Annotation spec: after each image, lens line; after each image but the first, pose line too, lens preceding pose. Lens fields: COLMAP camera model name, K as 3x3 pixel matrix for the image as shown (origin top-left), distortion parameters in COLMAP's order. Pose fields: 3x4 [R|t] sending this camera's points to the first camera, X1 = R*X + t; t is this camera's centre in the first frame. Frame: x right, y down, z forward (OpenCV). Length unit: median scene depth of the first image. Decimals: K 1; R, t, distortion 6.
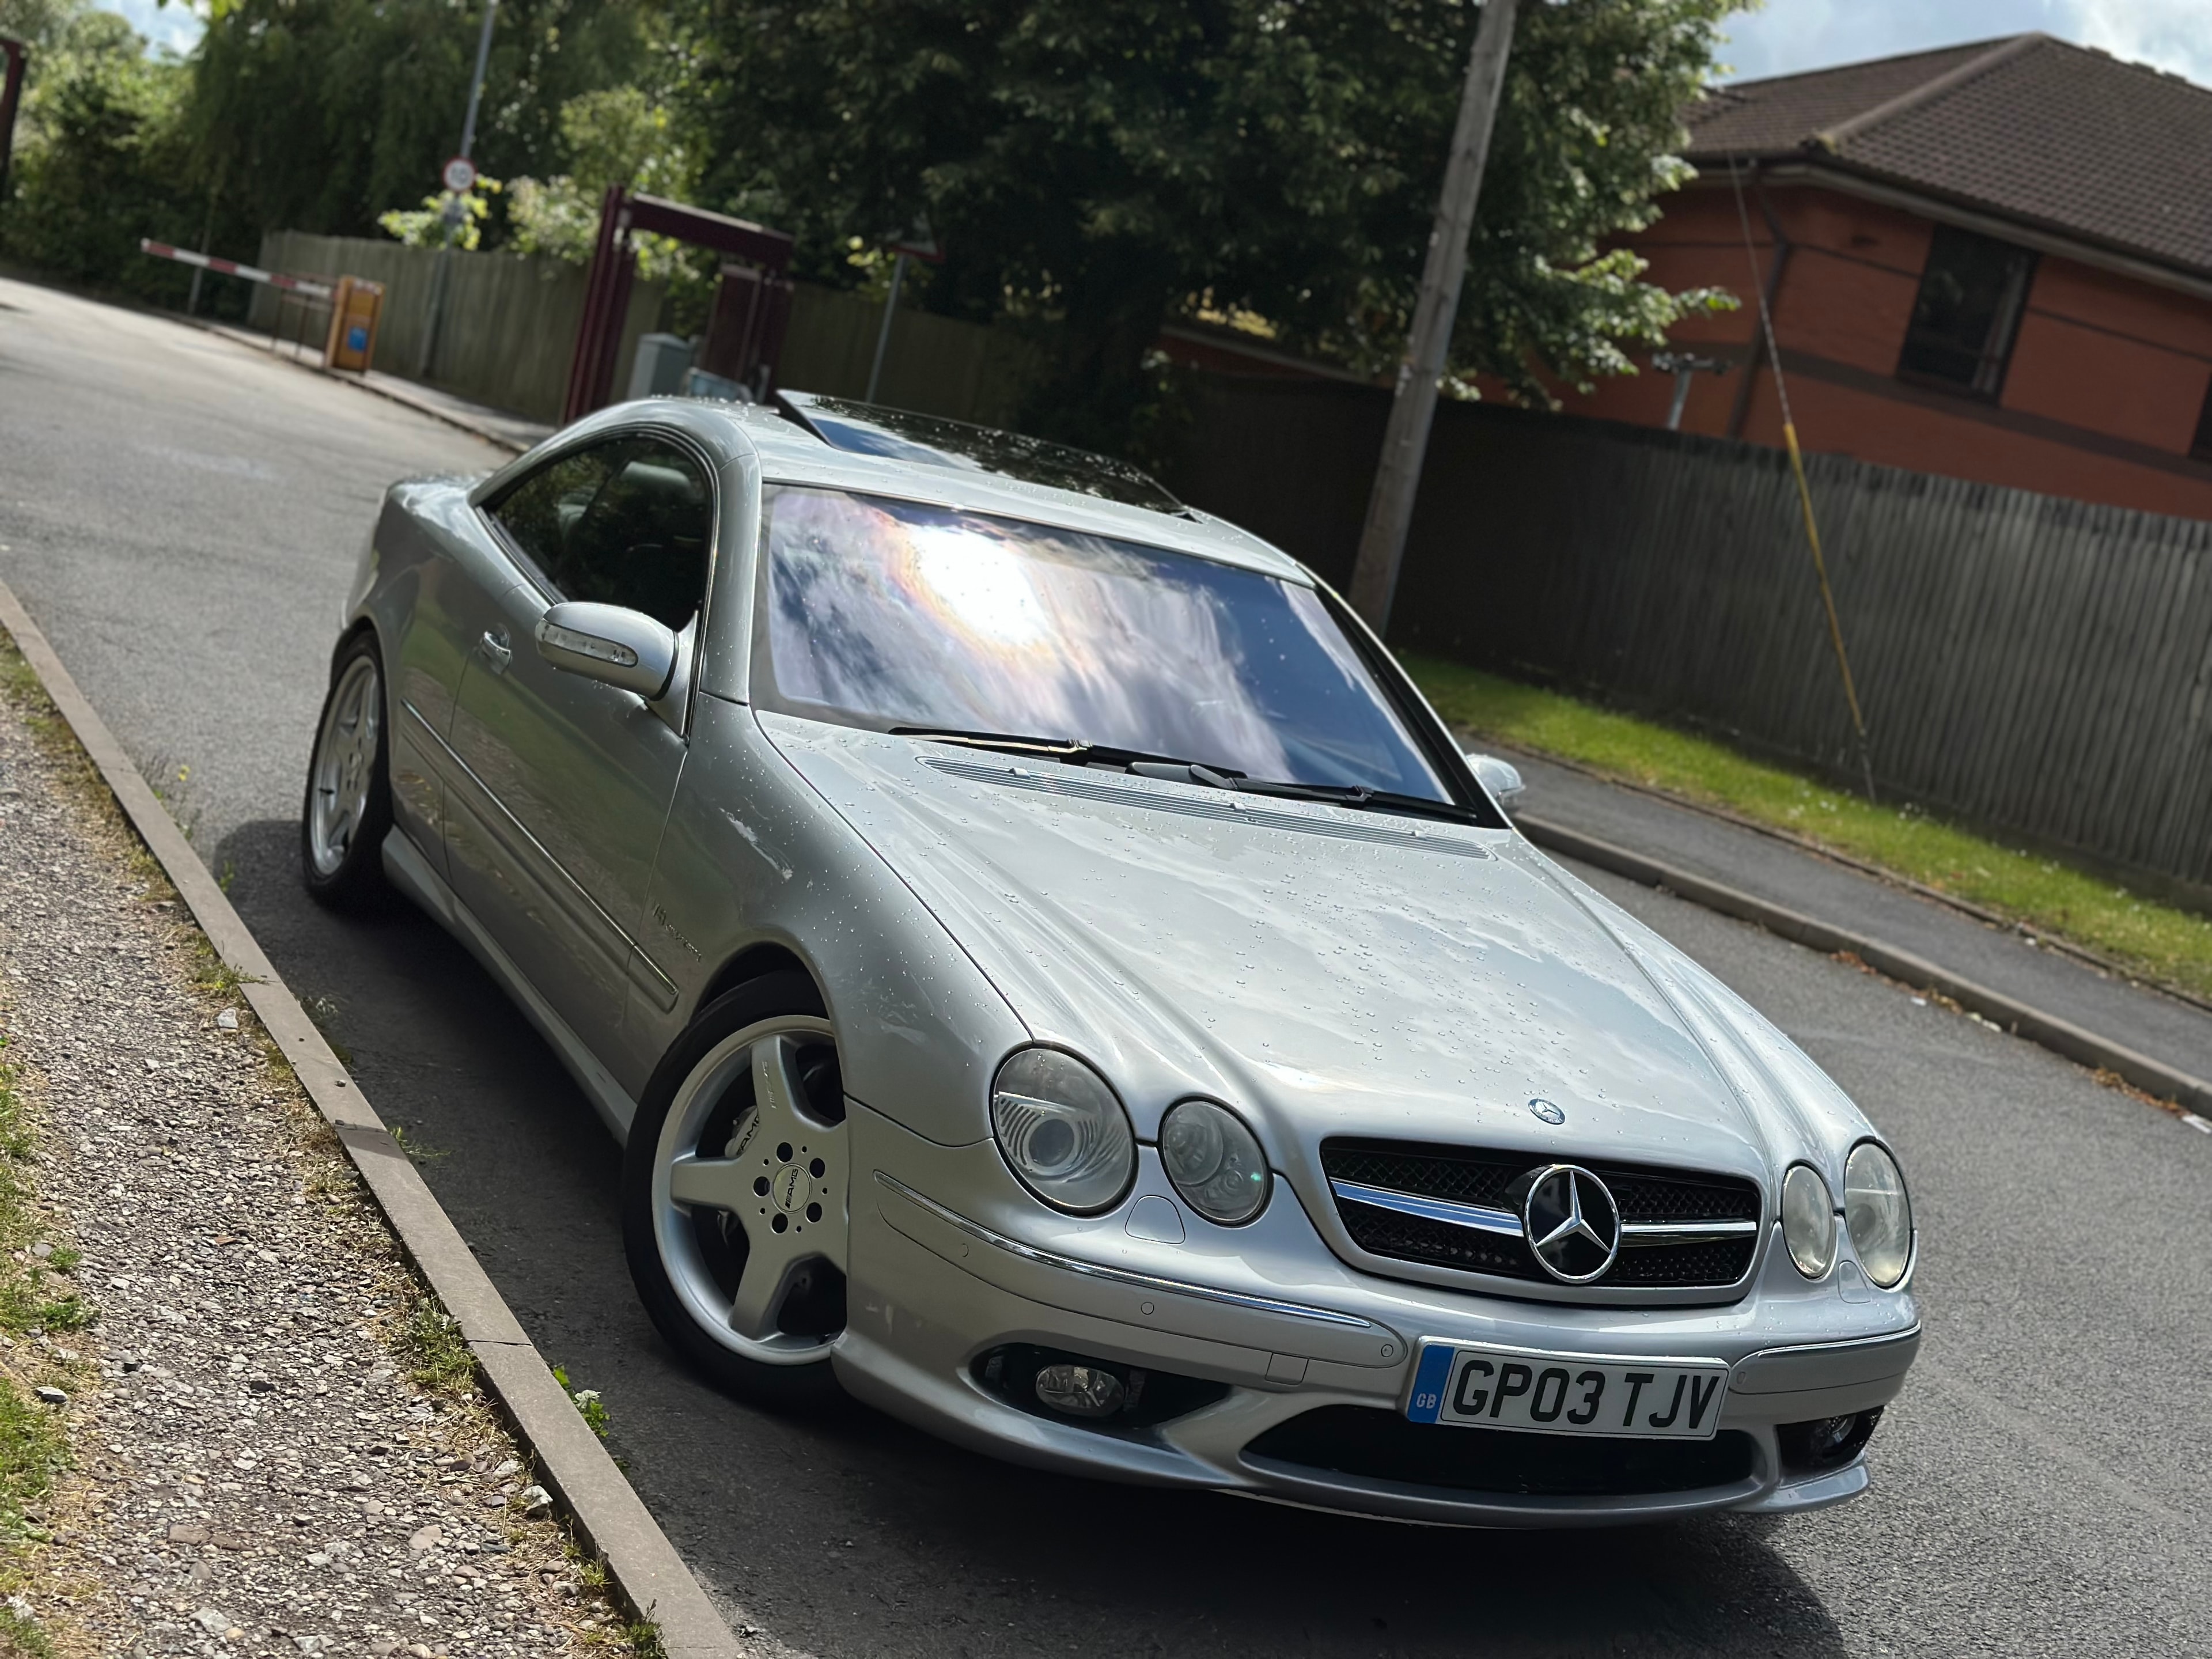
lens RADIAL K [[2999.5, 0, 1111.4], [0, 2999.5, 833.6], [0, 0, 1]] dist [0.113231, -0.140477]
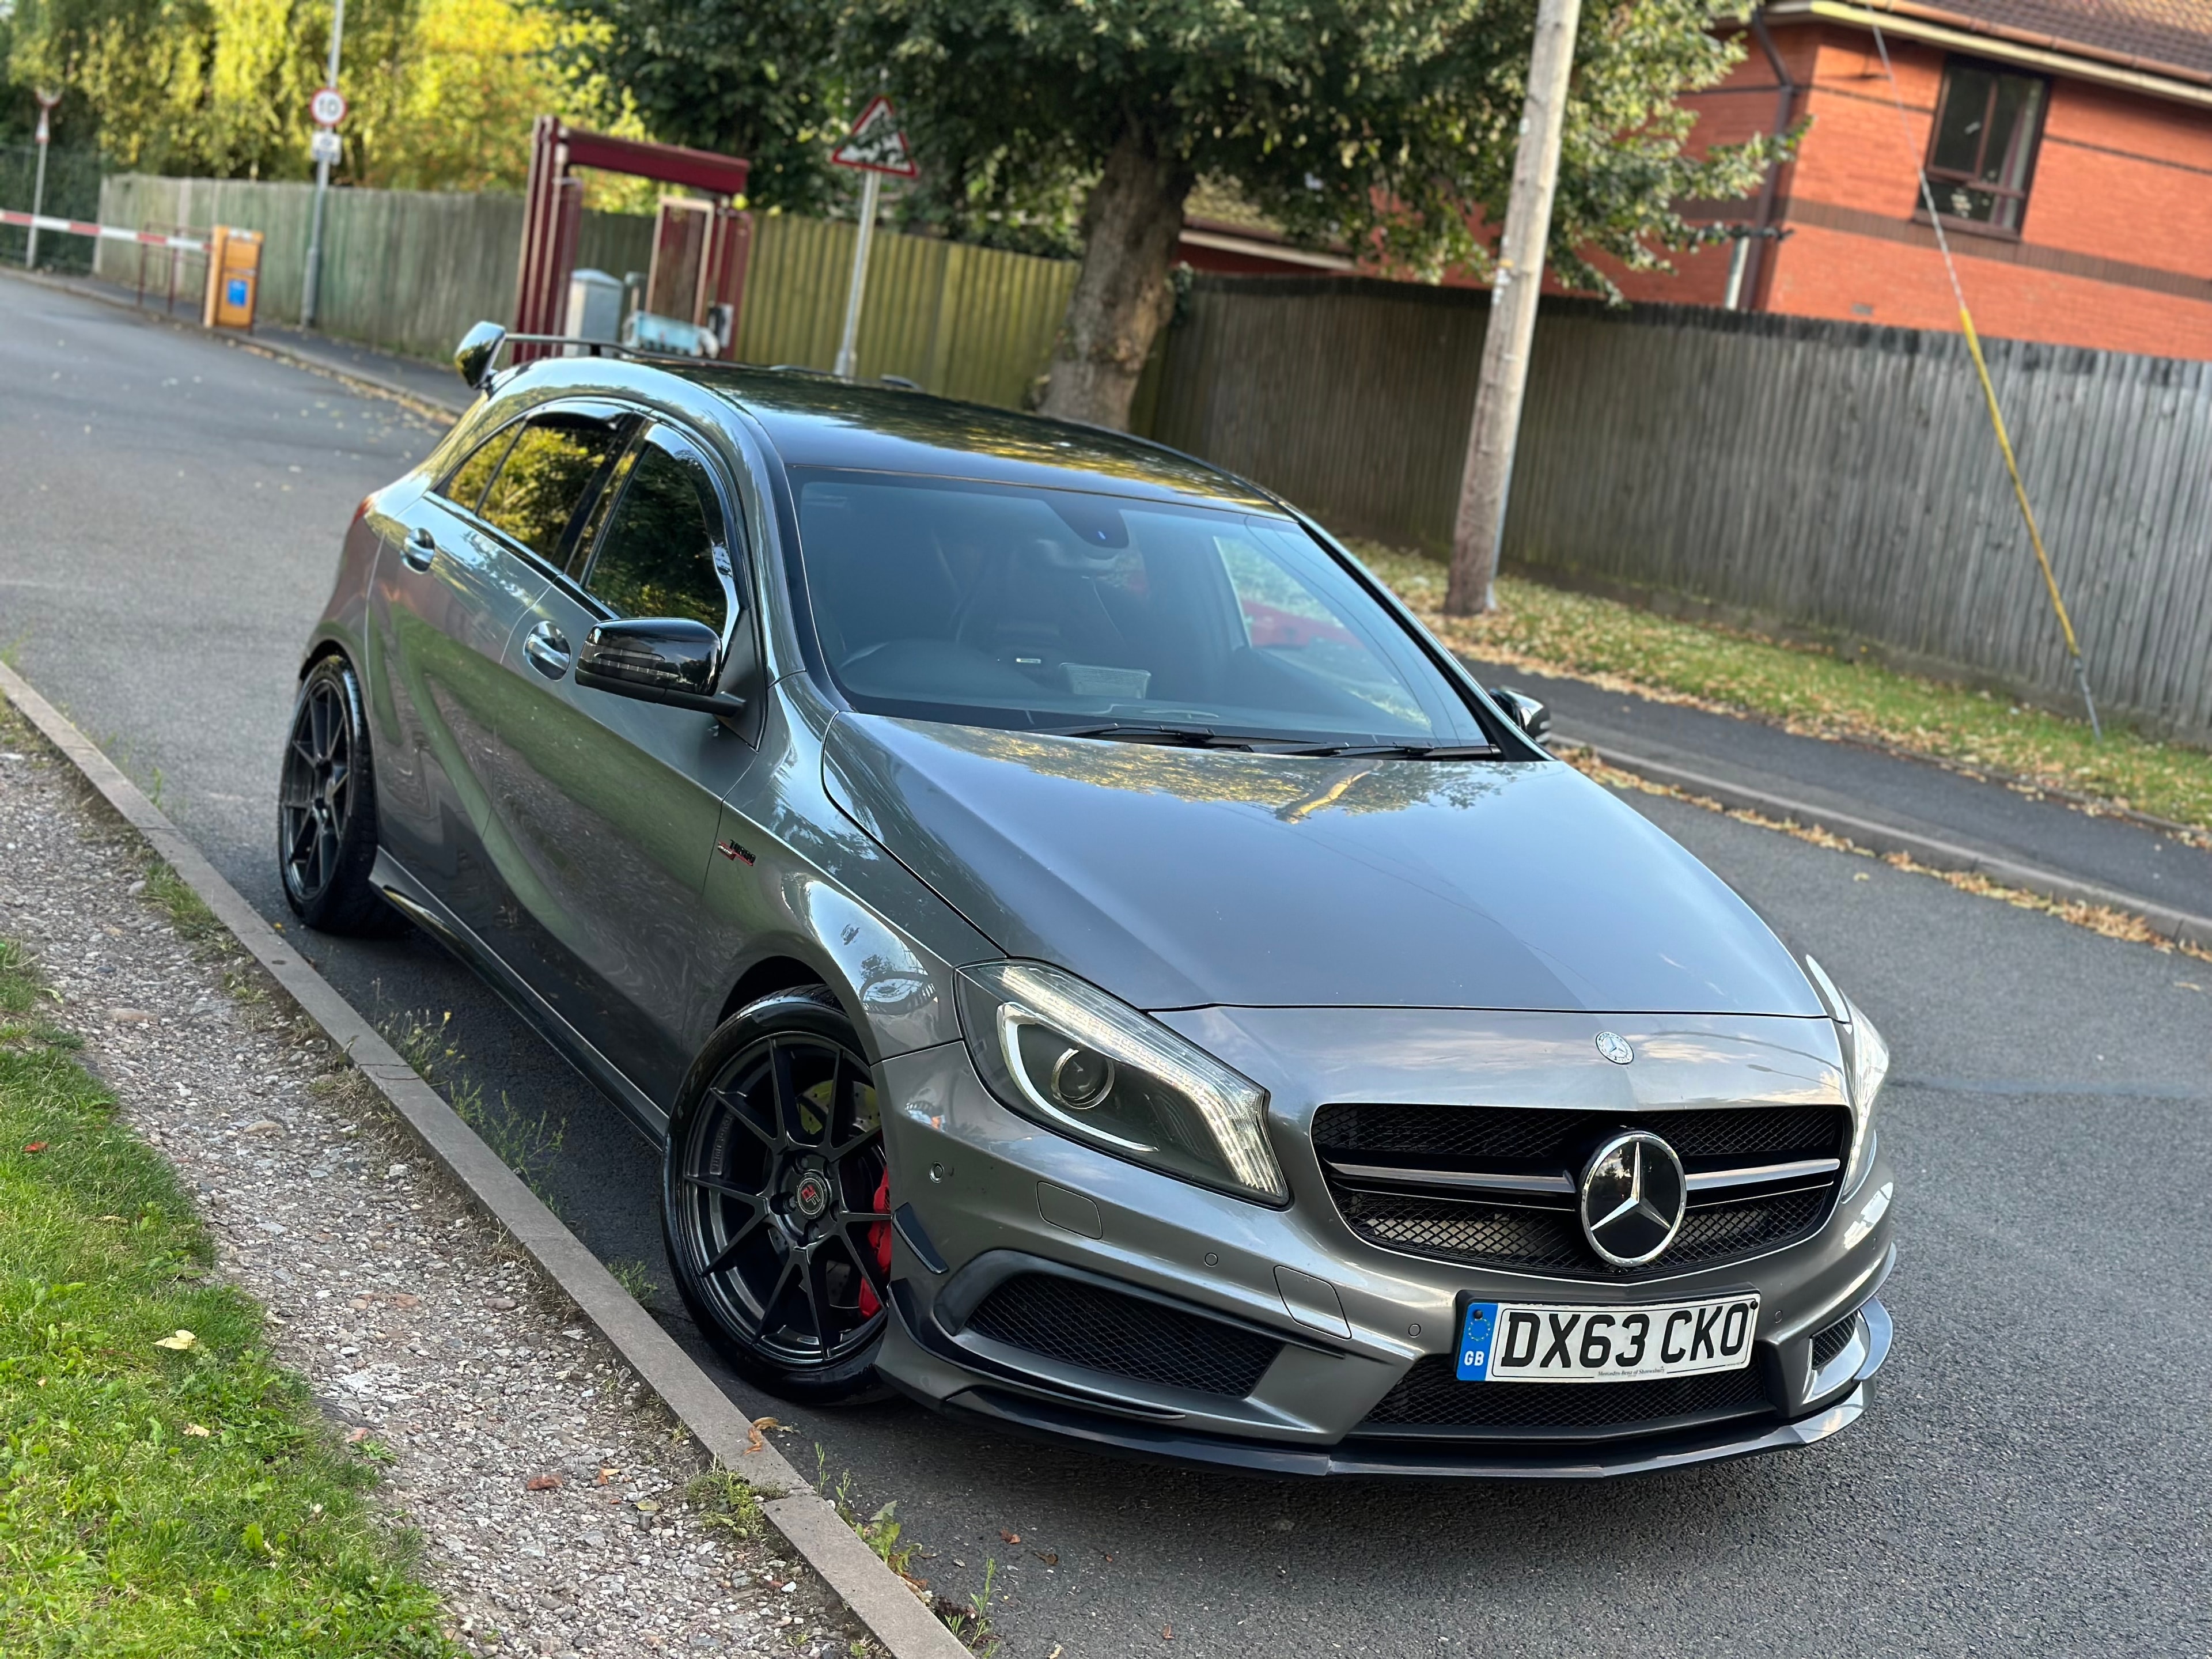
lens RADIAL K [[2999.5, 0, 1111.4], [0, 2999.5, 833.6], [0, 0, 1]] dist [0.113231, -0.140477]
pose [[0.995778, -0.081245, 0.042715, -0.051625], [0.079288, 0.995806, 0.045653, -0.027855], [-0.046245, -0.042074, 0.998044, 0.072421]]
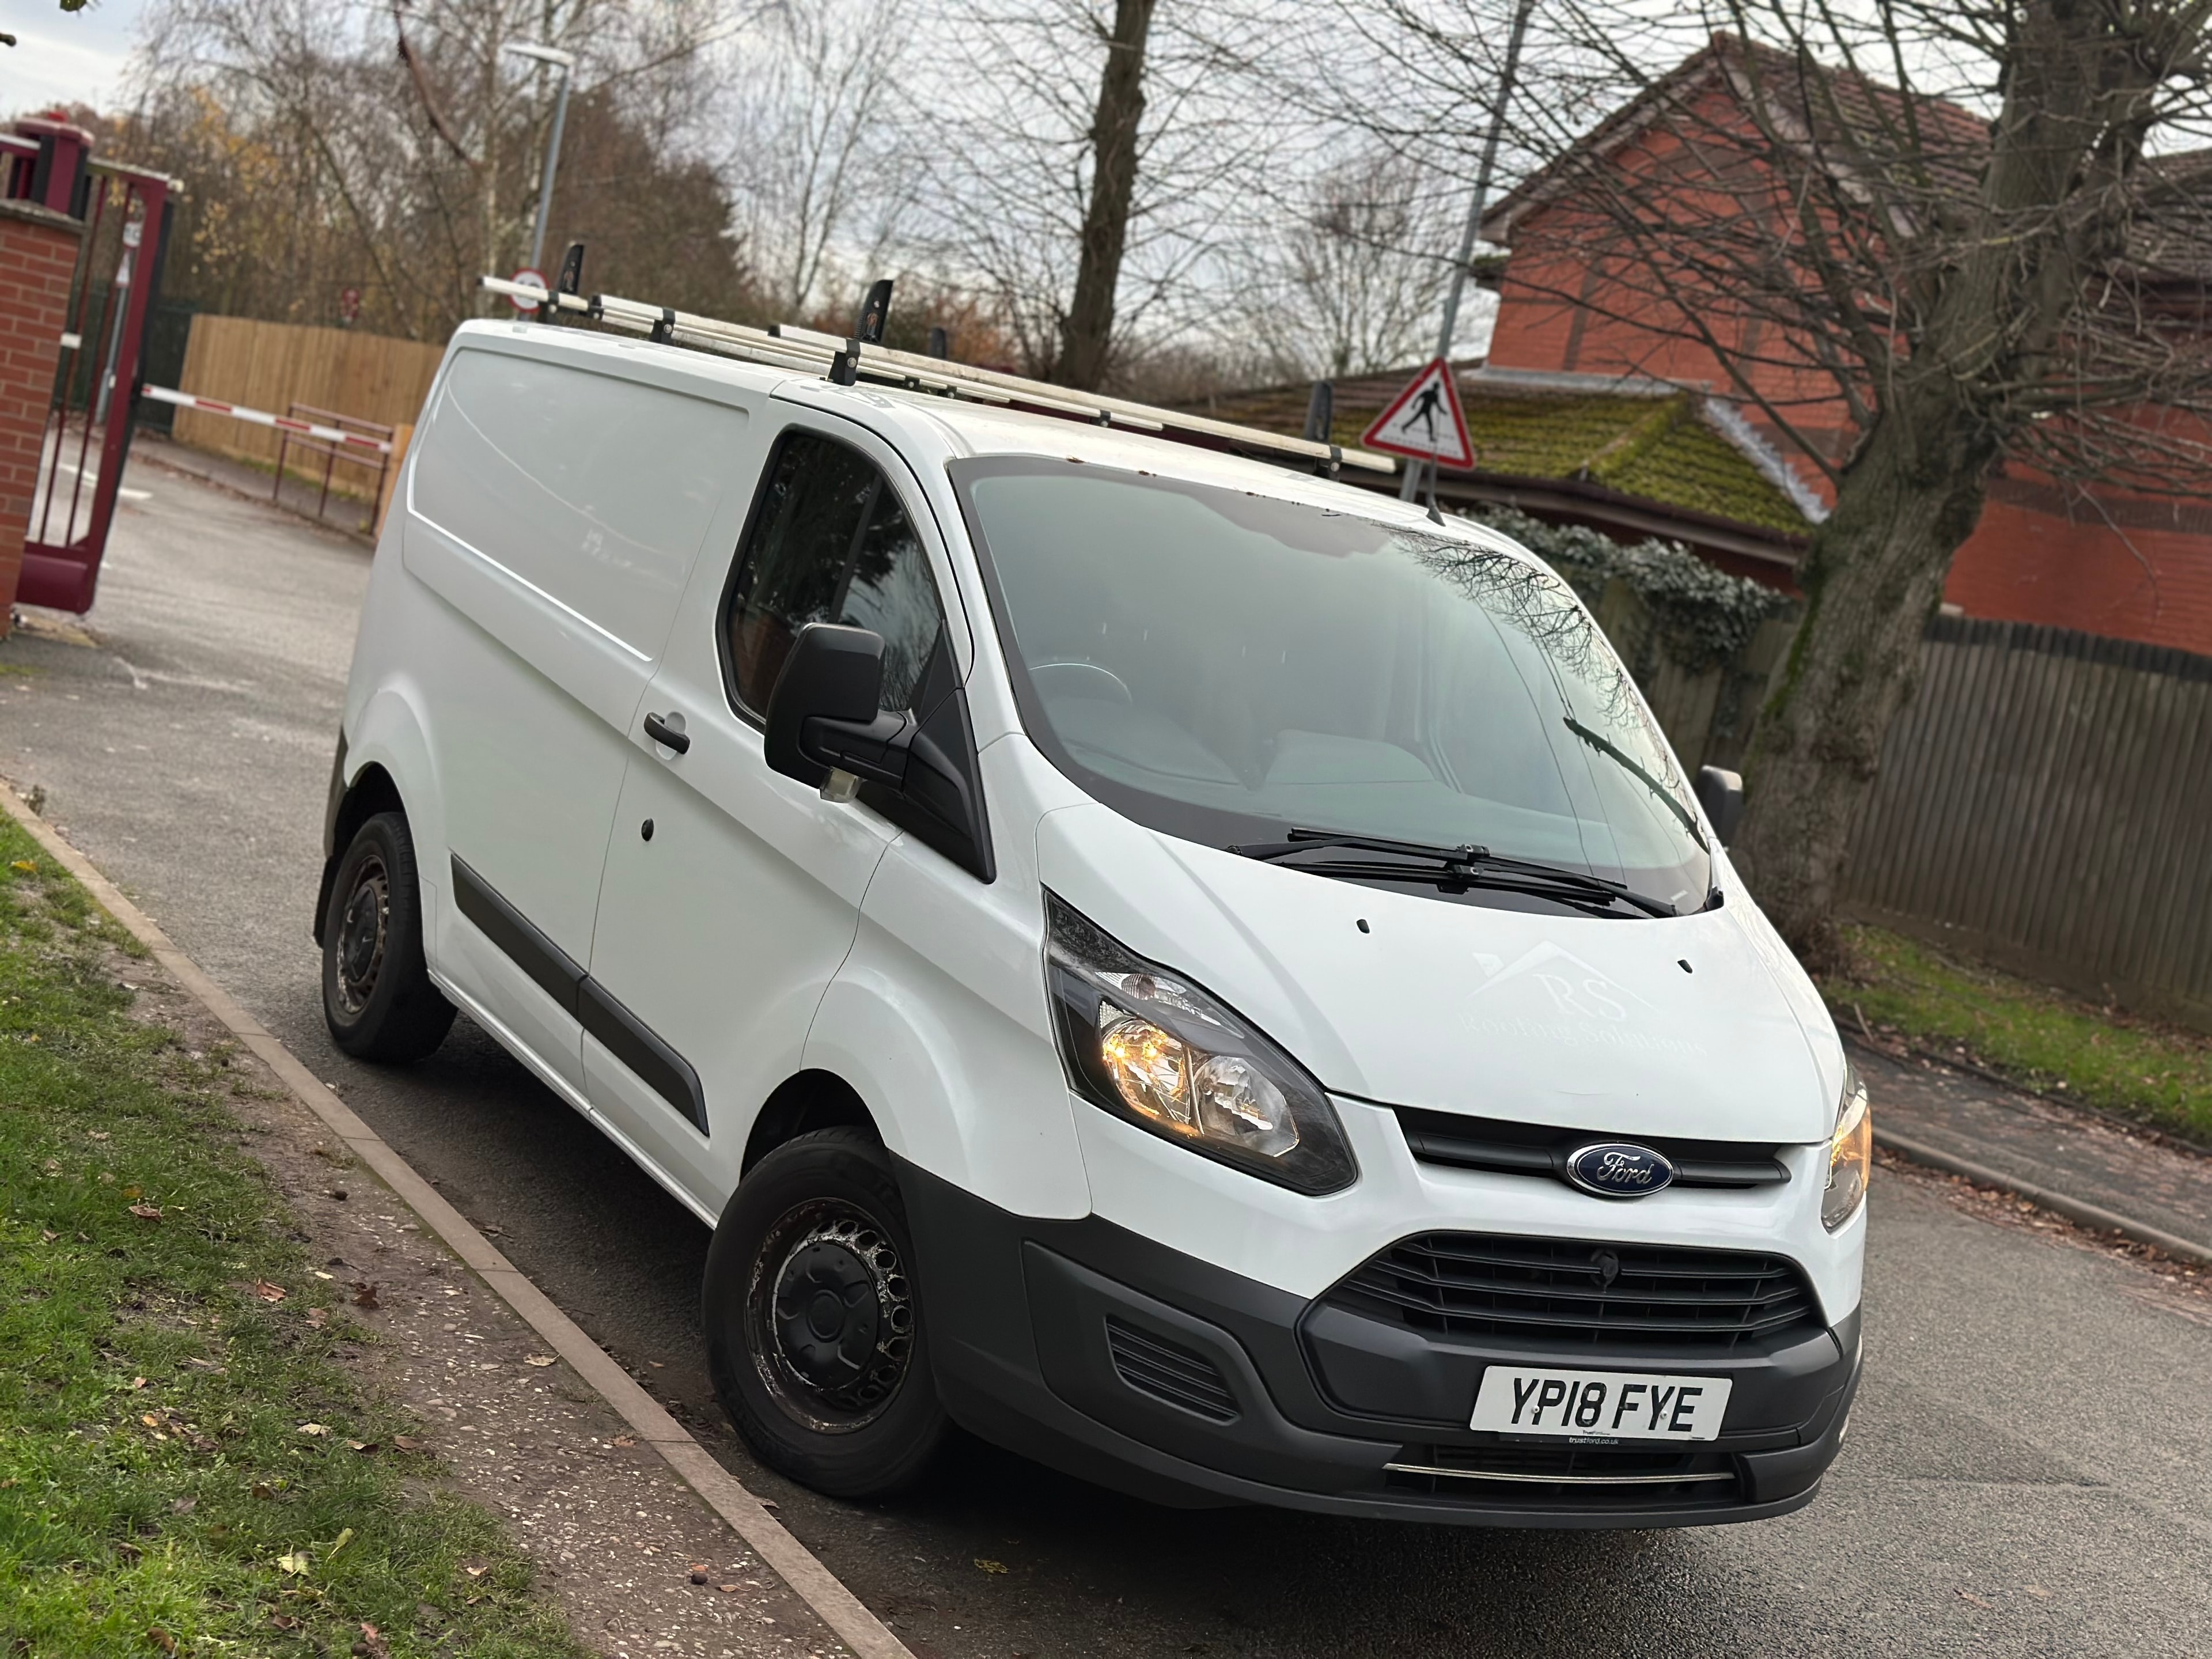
lens RADIAL K [[2999.5, 0, 1111.4], [0, 2999.5, 833.6], [0, 0, 1]] dist [0.113231, -0.140477]
pose [[0.997238, -0.022457, 0.070791, -0.188617], [0.023048, 0.999706, -0.007545, -0.100473], [-0.070600, 0.009156, 0.997463, 0.306303]]
